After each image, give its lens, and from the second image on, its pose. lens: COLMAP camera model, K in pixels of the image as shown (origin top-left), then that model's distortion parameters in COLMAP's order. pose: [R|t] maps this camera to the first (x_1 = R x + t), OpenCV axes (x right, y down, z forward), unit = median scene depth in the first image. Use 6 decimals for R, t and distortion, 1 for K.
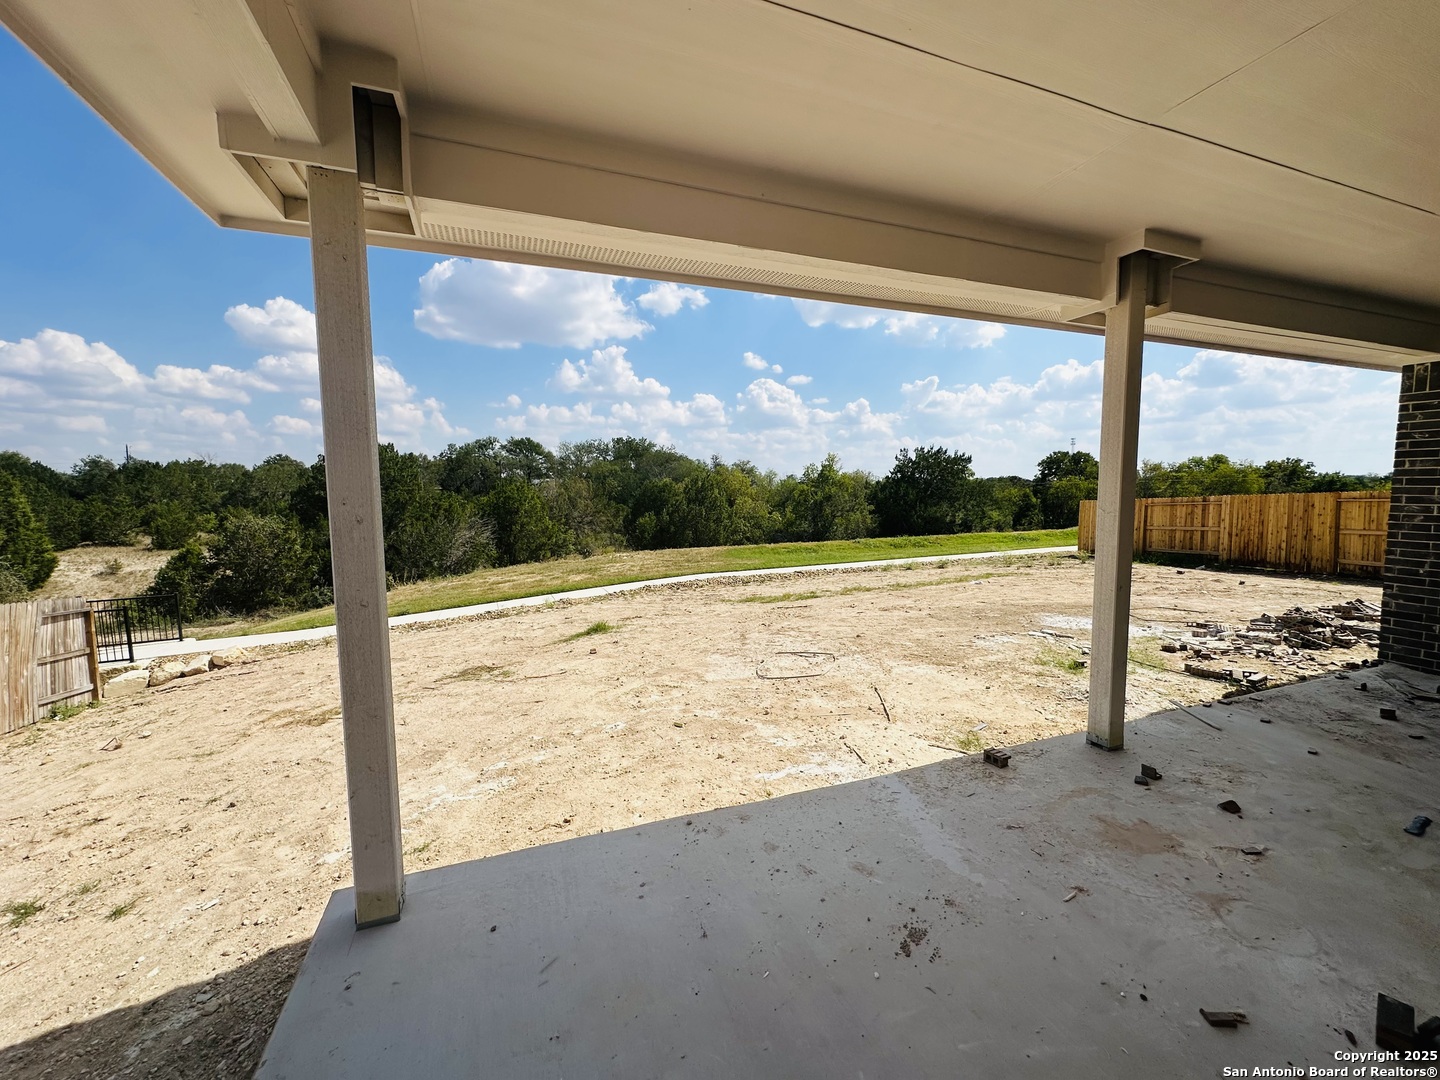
lens RADIAL K [[575.2, 0, 720.0], [0, 575.2, 540.0], [0, 0, 1]] dist [-0.002910, 0.000249]
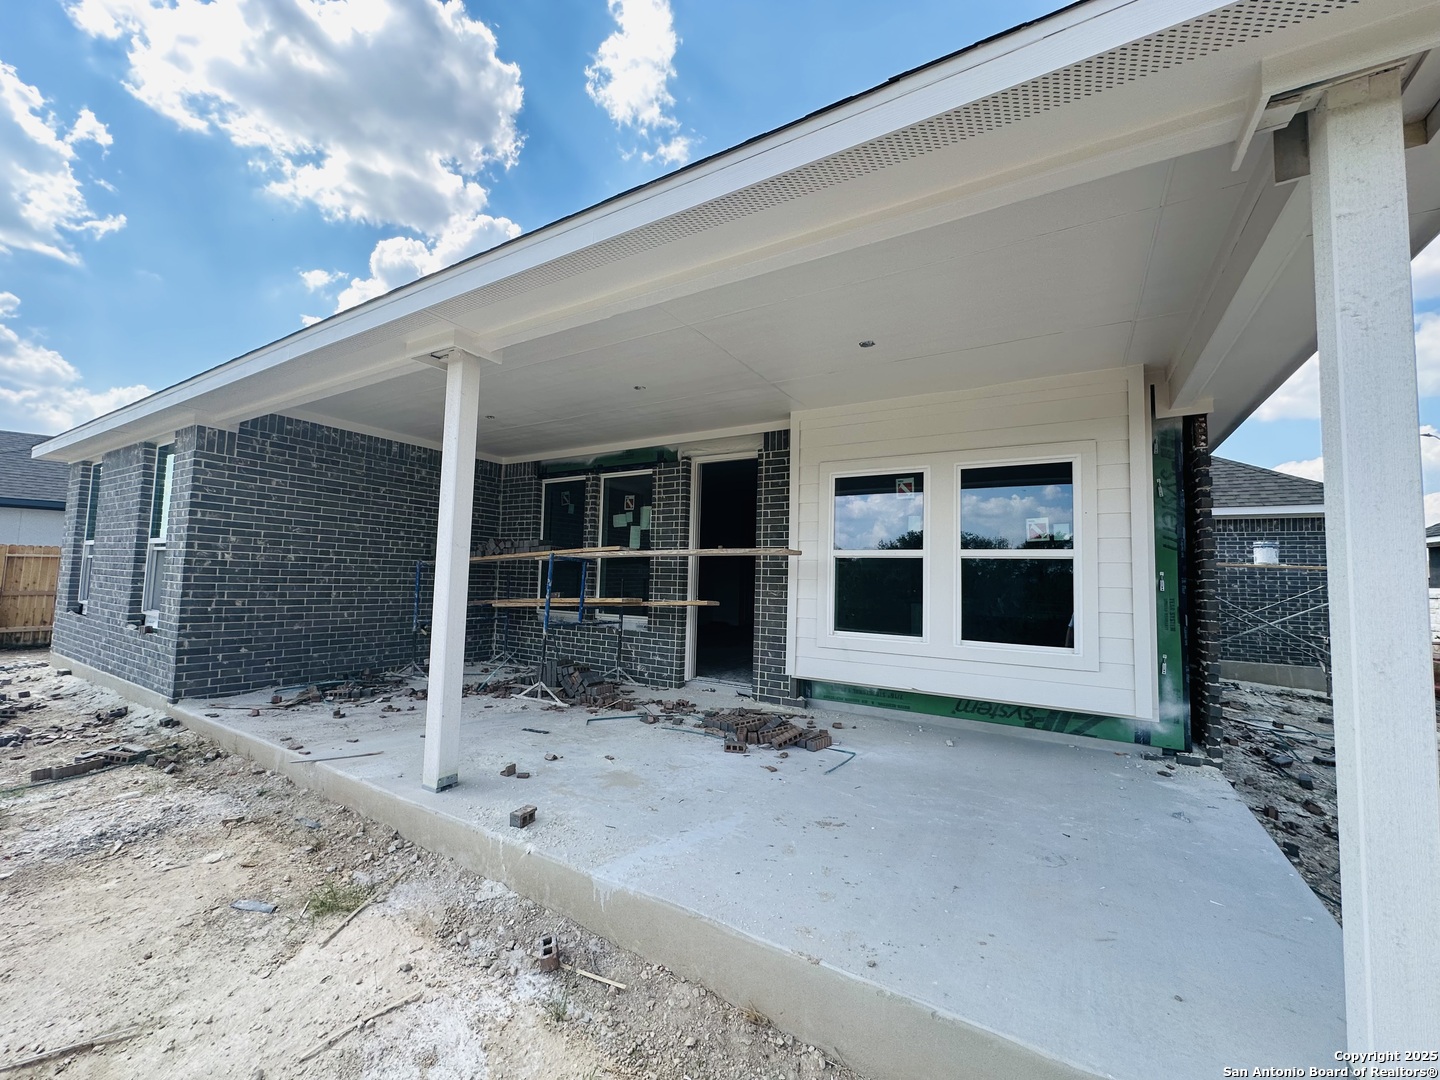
lens RADIAL K [[575.2, 0, 720.0], [0, 575.2, 540.0], [0, 0, 1]] dist [-0.002910, 0.000249]
pose [[-0.620816, 0.045720, 0.782622, -0.297568], [0.042548, 0.998792, -0.024598, -0.011620], [-0.782801, 0.018028, -0.622011, 0.909504]]
